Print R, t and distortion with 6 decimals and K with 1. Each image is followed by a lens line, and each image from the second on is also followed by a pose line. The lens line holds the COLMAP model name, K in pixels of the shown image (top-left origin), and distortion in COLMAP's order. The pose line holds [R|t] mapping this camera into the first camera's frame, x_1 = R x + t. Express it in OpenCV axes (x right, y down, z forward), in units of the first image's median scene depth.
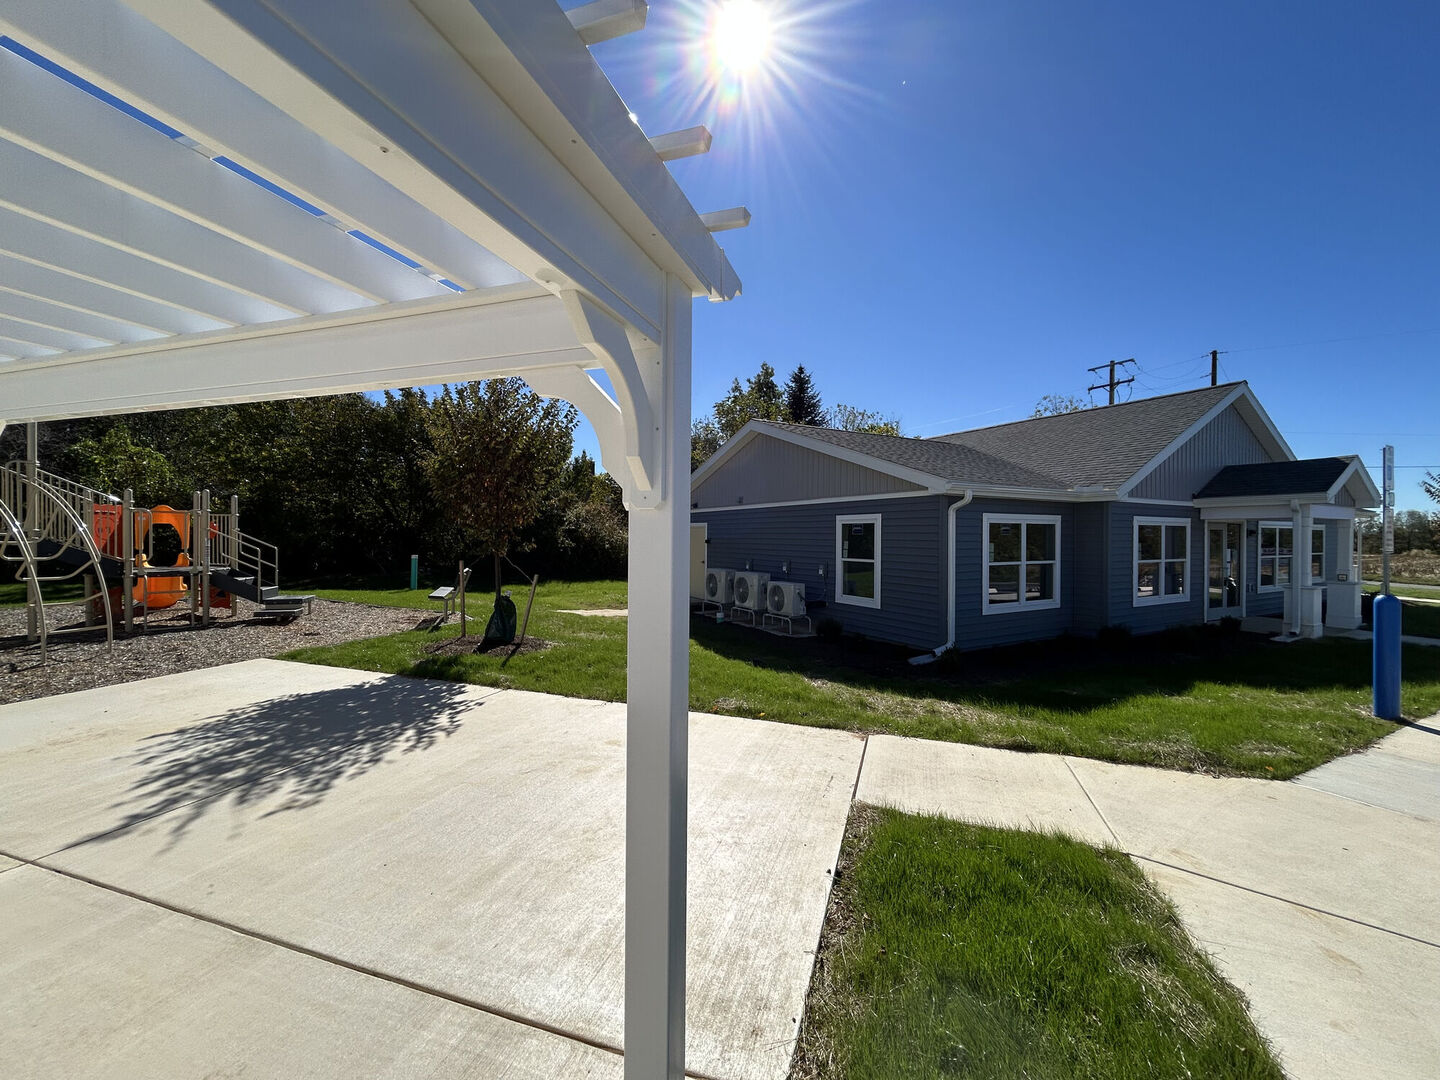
lens RADIAL K [[581.4, 0, 722.3], [0, 581.4, 540.0], [0, 0, 1]] dist [0.018821, 0.000162]
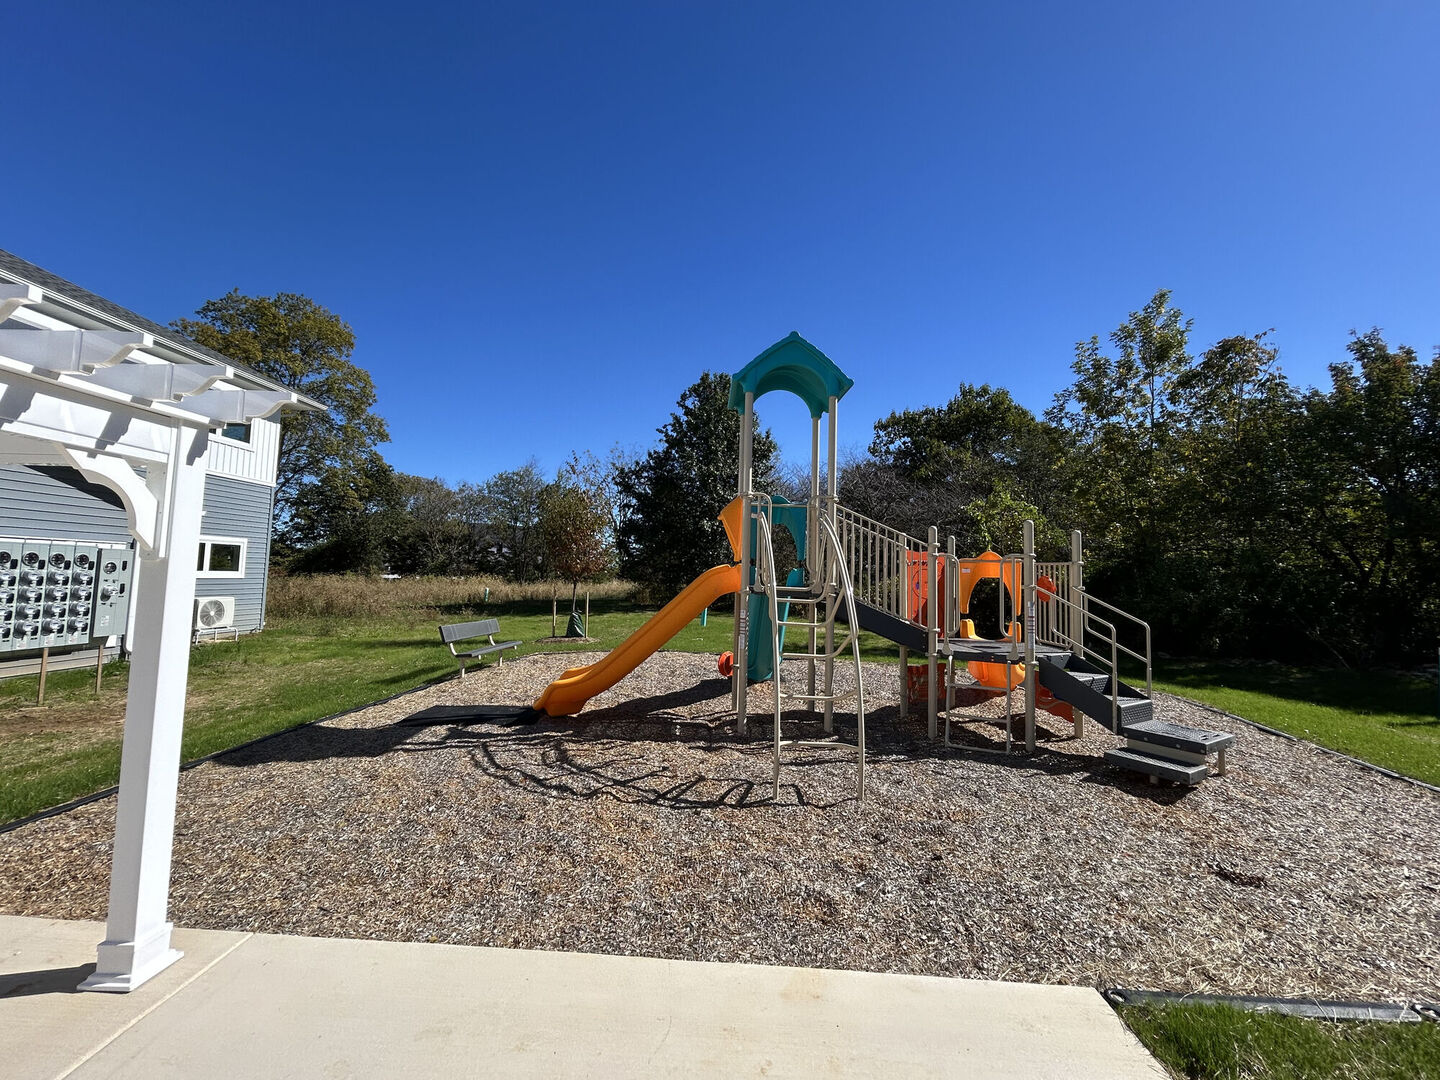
lens RADIAL K [[581.4, 0, 721.4], [0, 581.4, 541.9], [0, 0, 1]] dist [0.018821, 0.000162]
pose [[0.275387, -0.063278, -0.959249, -0.365764], [-0.029826, 0.996789, -0.074317, -0.008815], [0.960871, 0.049076, 0.272616, 0.502645]]
